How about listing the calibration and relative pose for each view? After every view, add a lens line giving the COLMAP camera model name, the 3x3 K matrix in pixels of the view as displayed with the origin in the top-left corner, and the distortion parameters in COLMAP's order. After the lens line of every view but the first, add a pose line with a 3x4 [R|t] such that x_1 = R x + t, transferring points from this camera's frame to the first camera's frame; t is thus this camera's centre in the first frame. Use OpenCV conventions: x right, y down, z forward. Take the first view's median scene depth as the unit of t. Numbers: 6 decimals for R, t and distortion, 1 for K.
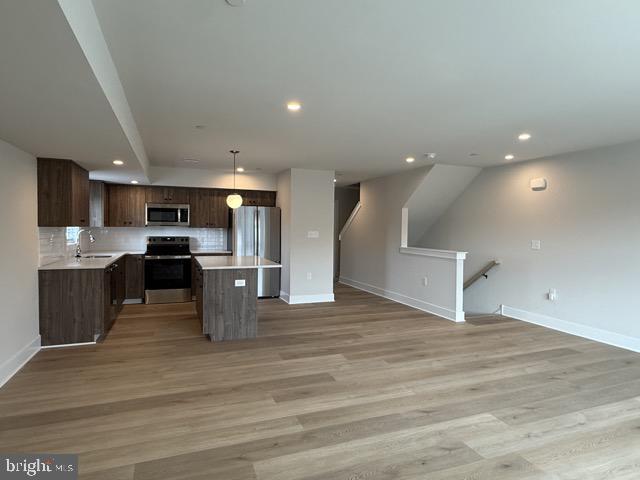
lens RADIAL K [[386.8, 0, 322.5], [0, 386.8, 238.9], [0, 0, 1]] dist [0.004952, 0.000907]
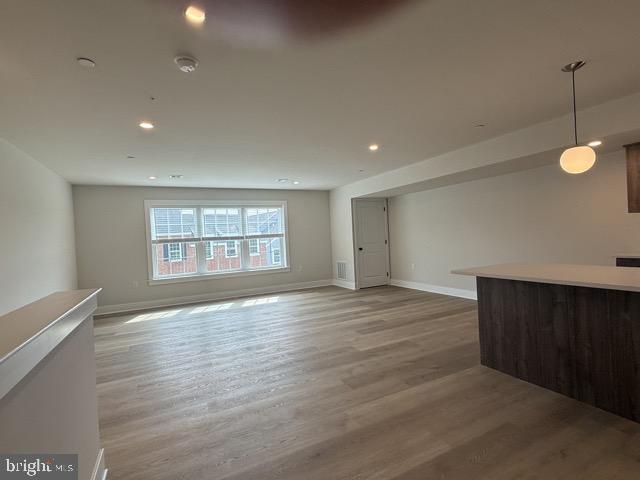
lens RADIAL K [[321.2, 0, 319.0], [0, 321.2, 241.6], [0, 0, 1]] dist [0.013819, -0.002133]
pose [[-0.995754, 0.037761, -0.083949, 0.132493], [0.034042, 0.998394, 0.045293, -0.013962], [0.085524, 0.042243, -0.995440, 1.130962]]
